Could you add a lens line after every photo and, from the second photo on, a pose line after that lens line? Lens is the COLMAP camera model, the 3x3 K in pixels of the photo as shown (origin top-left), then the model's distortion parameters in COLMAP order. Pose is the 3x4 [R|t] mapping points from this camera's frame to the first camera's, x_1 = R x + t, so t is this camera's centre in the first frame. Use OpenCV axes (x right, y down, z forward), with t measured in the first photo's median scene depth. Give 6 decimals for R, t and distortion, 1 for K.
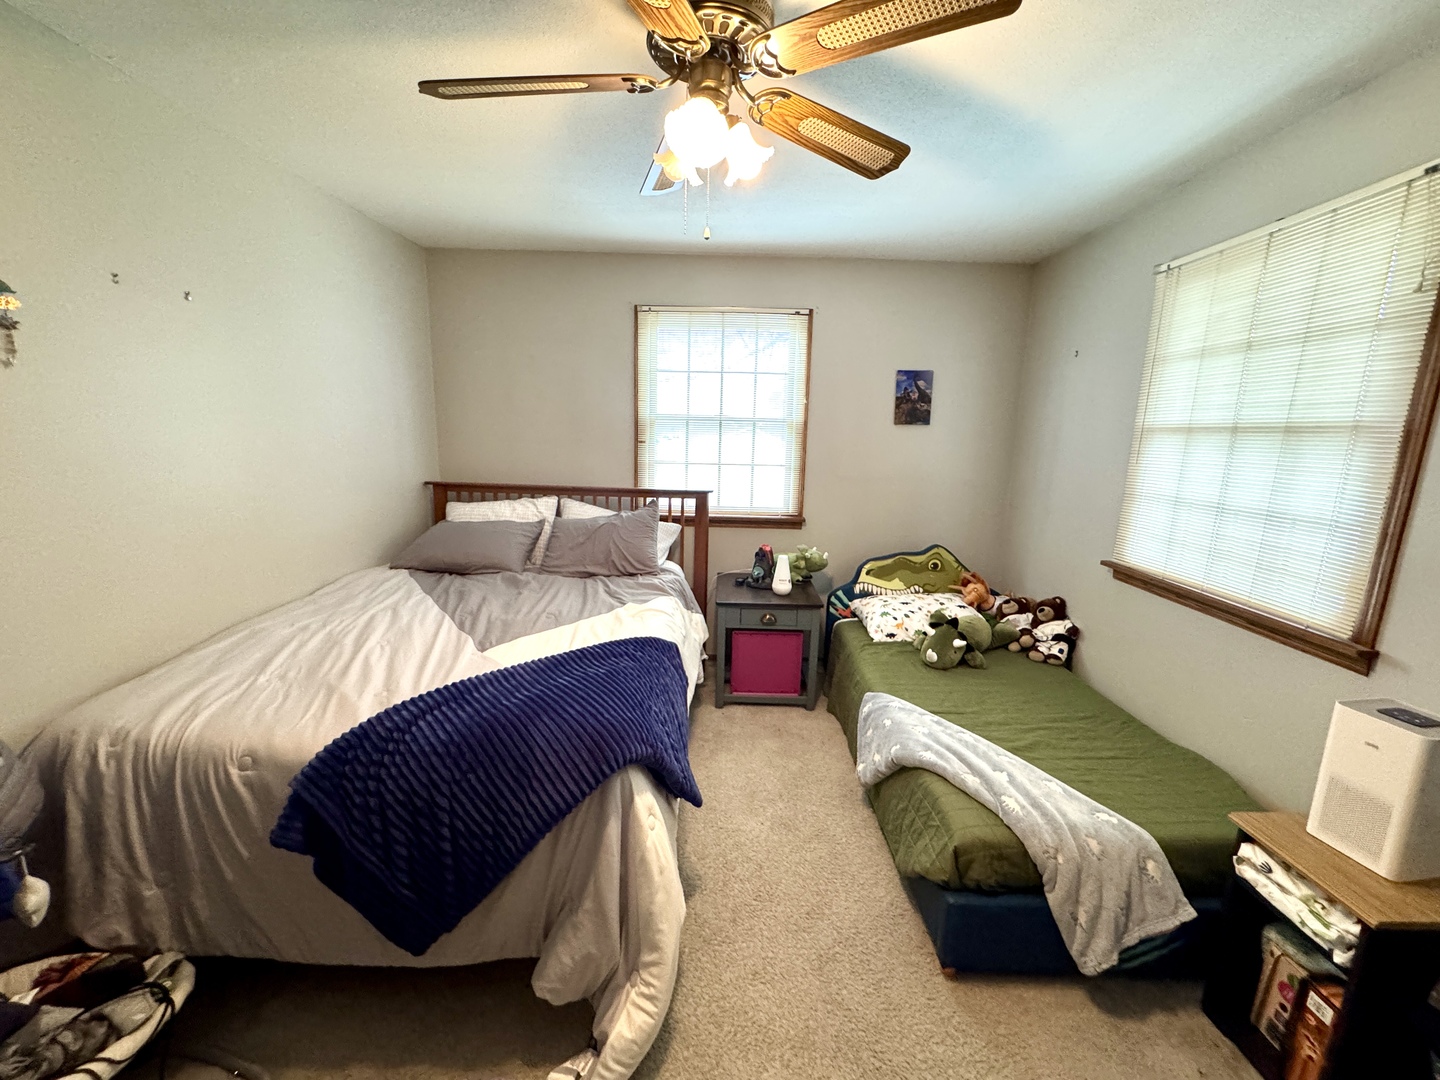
lens RADIAL K [[574.4, 0, 721.3], [0, 574.4, 537.7], [0, 0, 1]] dist [-0.001883, 0.000294]
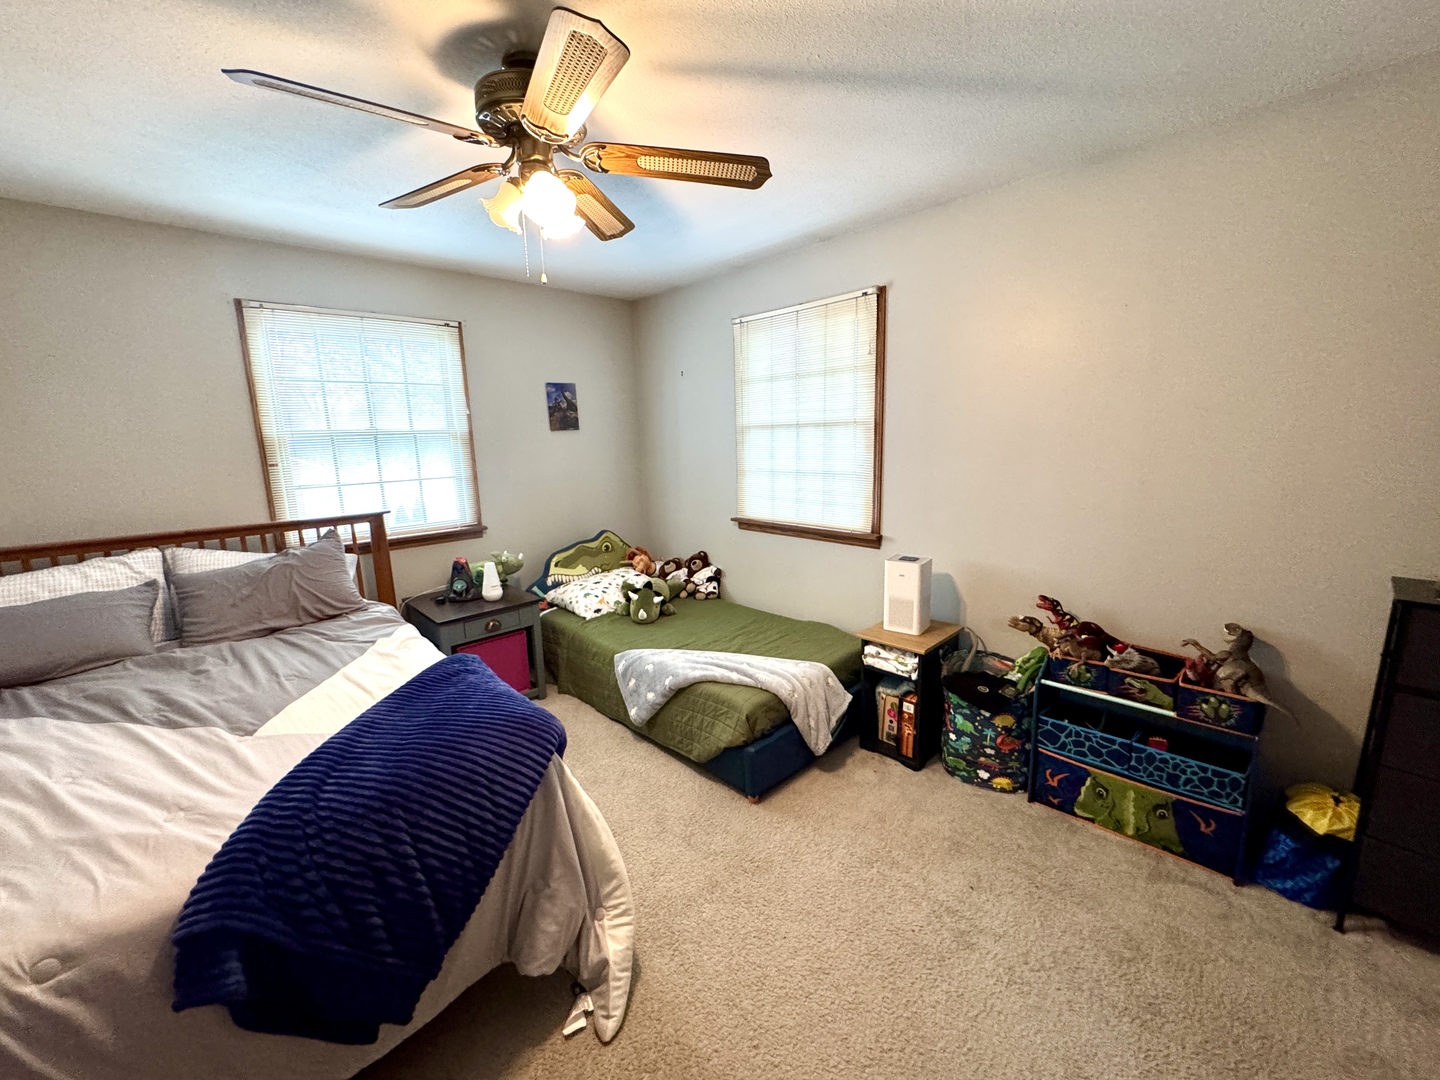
lens RADIAL K [[574.4, 0, 721.3], [0, 574.4, 537.7], [0, 0, 1]] dist [-0.001883, 0.000294]
pose [[0.715491, -0.169449, 0.677761, -0.317333], [0.172439, 0.982957, 0.063713, -0.007671], [-0.677006, 0.071286, 0.732517, -0.038549]]
